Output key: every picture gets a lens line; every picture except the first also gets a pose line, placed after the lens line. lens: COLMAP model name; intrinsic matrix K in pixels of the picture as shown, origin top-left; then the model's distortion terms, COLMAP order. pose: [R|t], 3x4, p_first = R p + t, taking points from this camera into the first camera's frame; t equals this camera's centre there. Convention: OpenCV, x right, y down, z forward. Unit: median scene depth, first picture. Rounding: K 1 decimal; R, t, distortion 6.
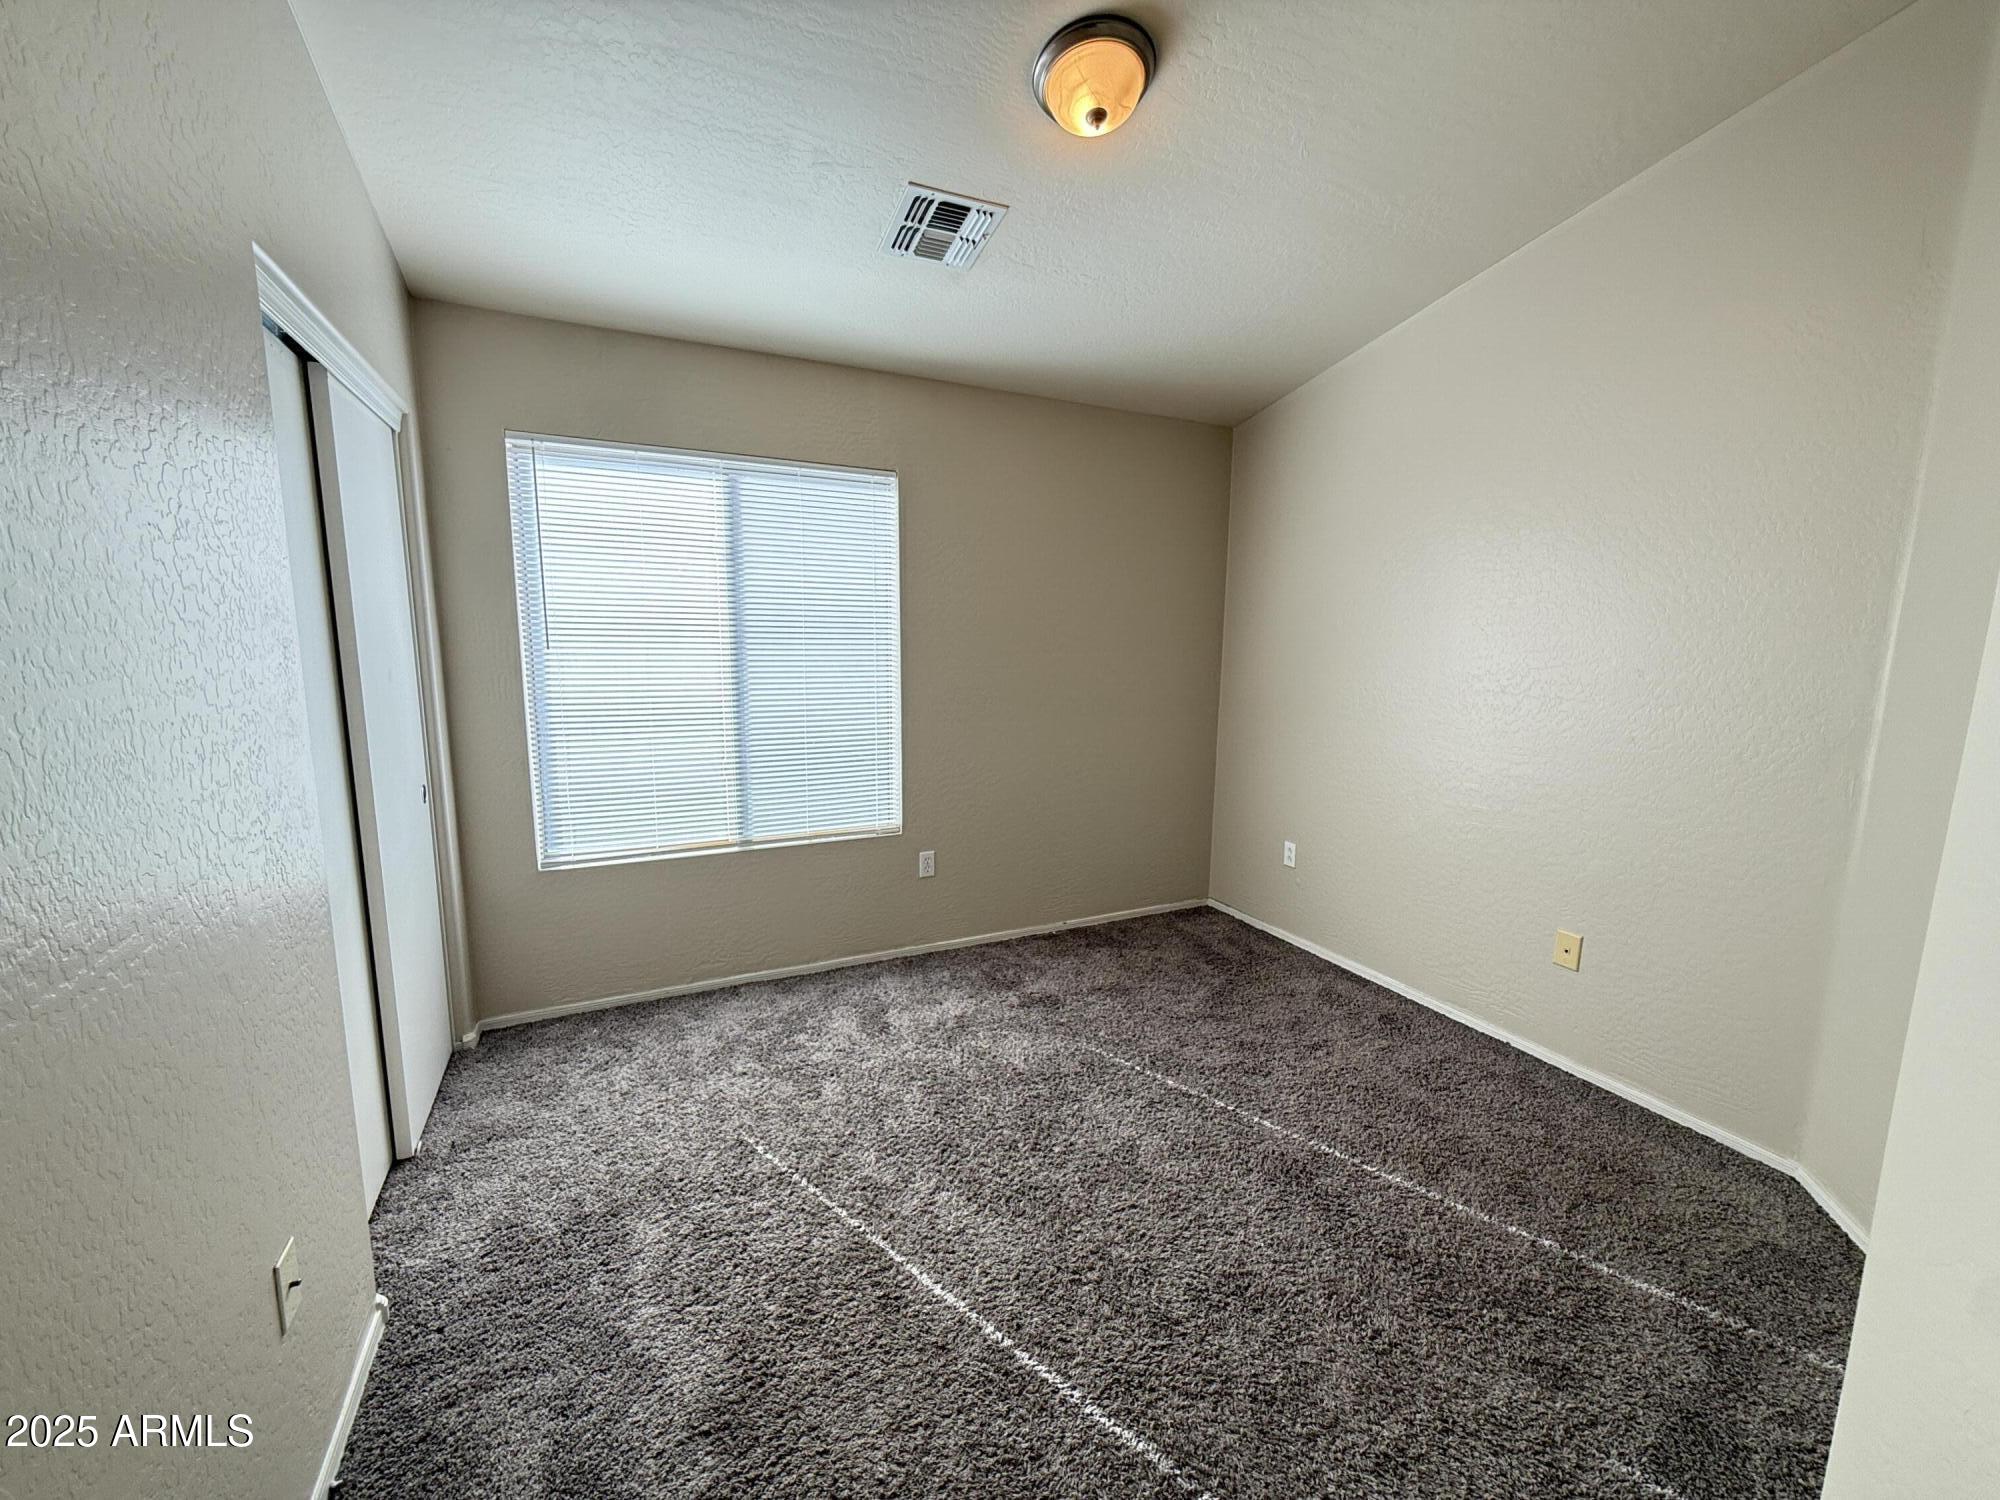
lens RADIAL K [[799.2, 0, 1000.2], [0, 799.2, 750.4], [0, 0, 1]] dist [0.004039, -0.000419]
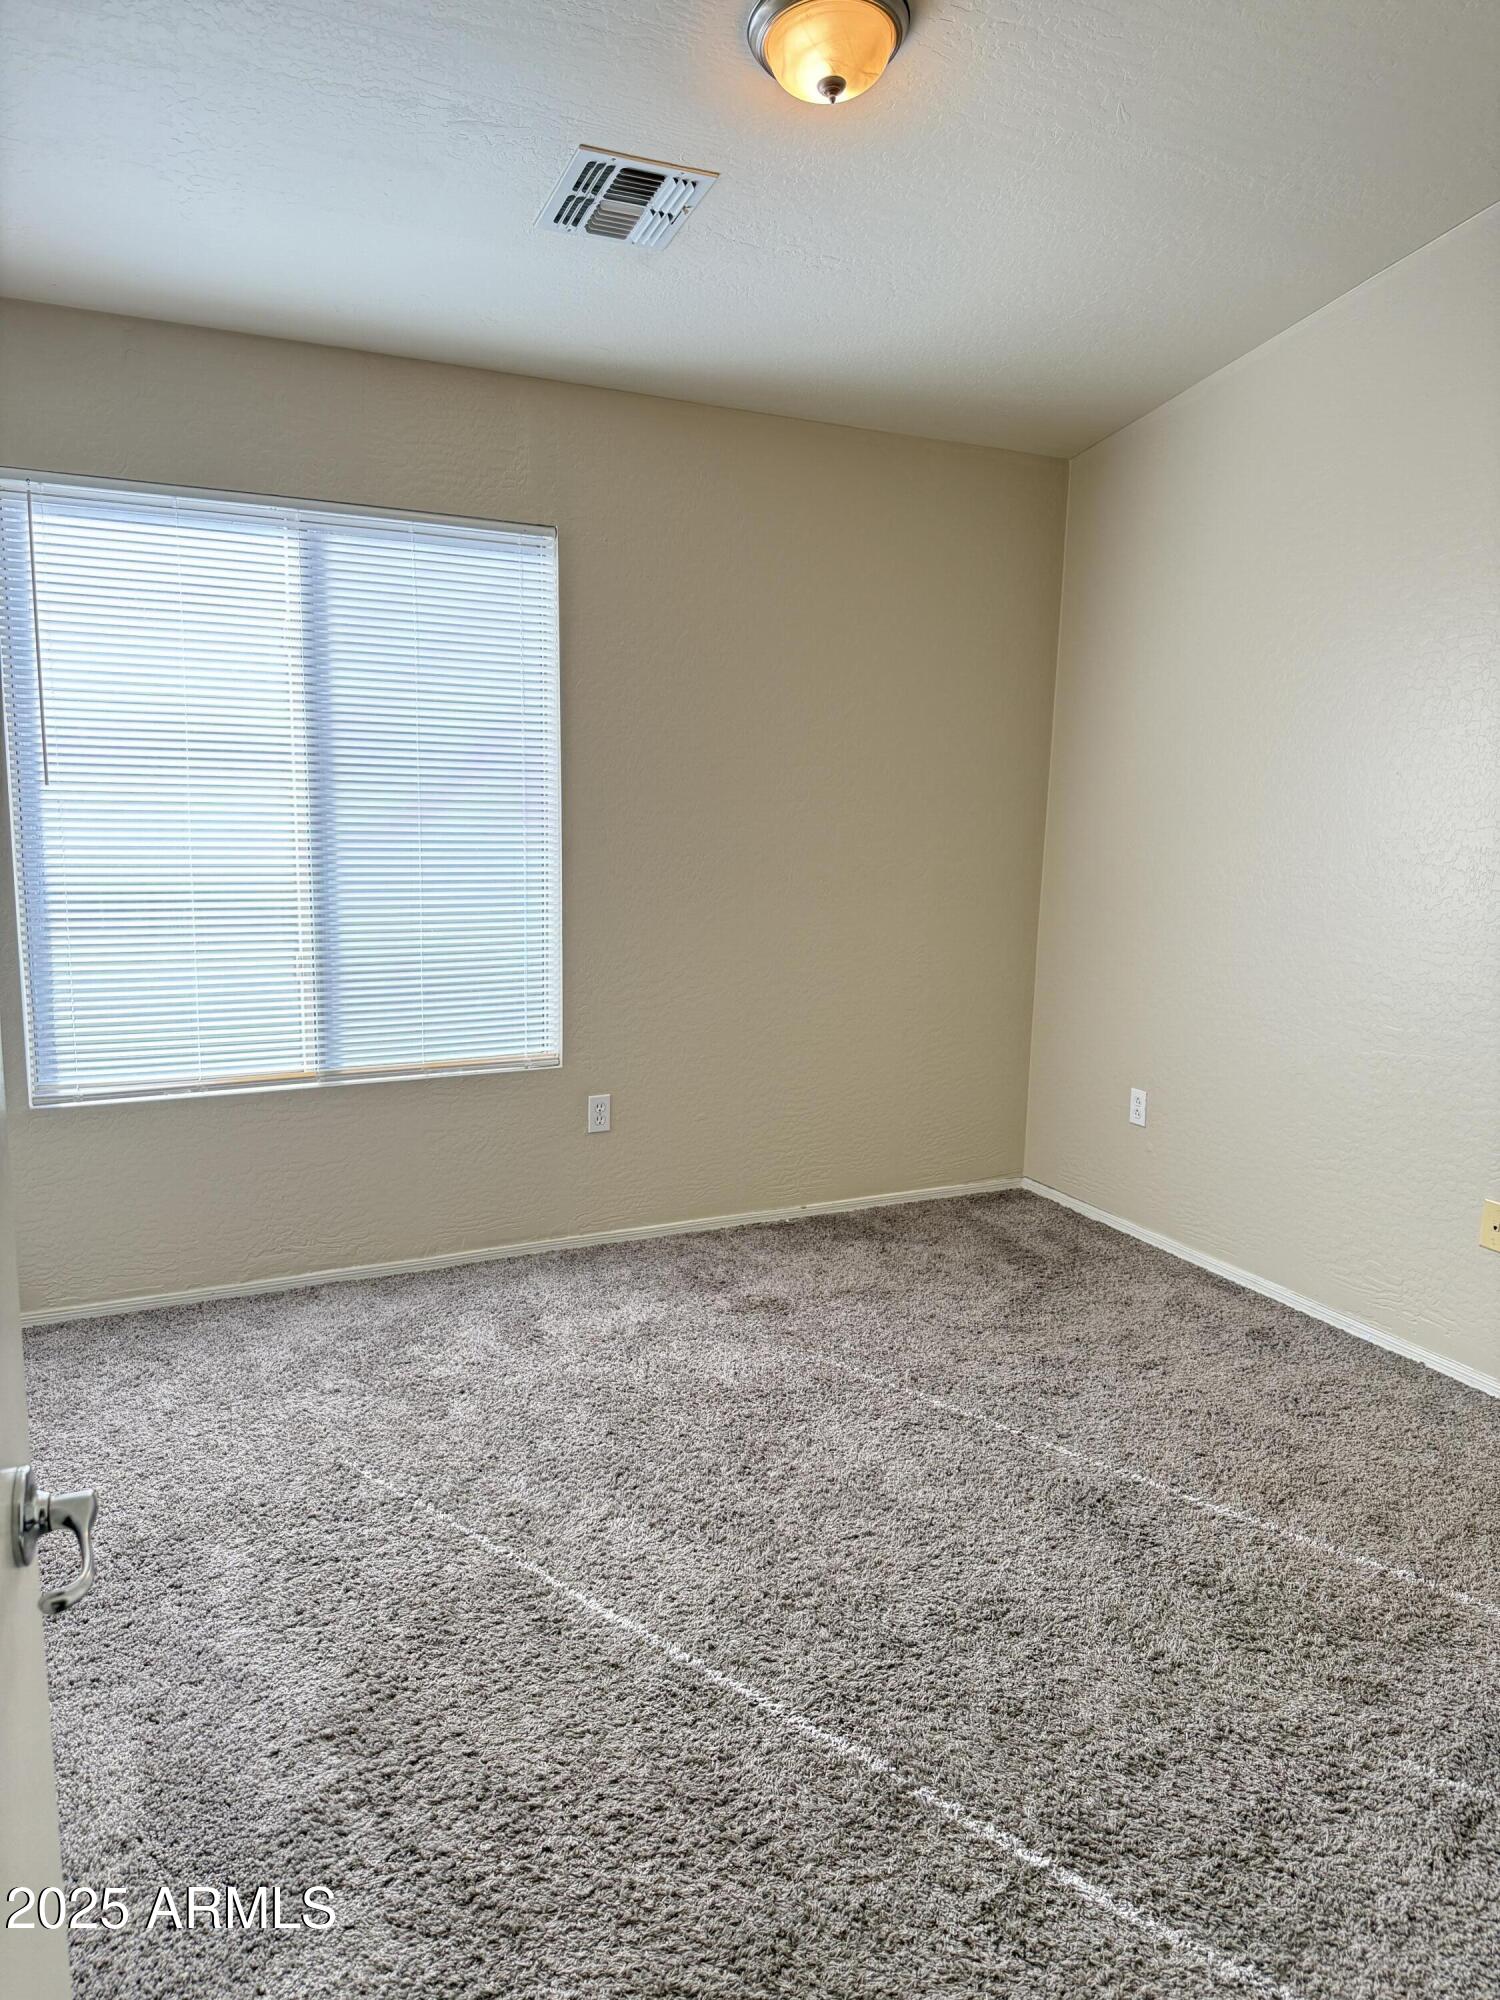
lens RADIAL K [[1406.8, 0, 761.3], [0, 1406.8, 1009.8], [0, 0, 1]] dist [0.039716, -0.048973]
pose [[0.999610, 0.008953, 0.026463, 0.022433], [-0.009568, 0.999685, 0.023218, 0.040964], [-0.026247, -0.023462, 0.999380, -0.296567]]
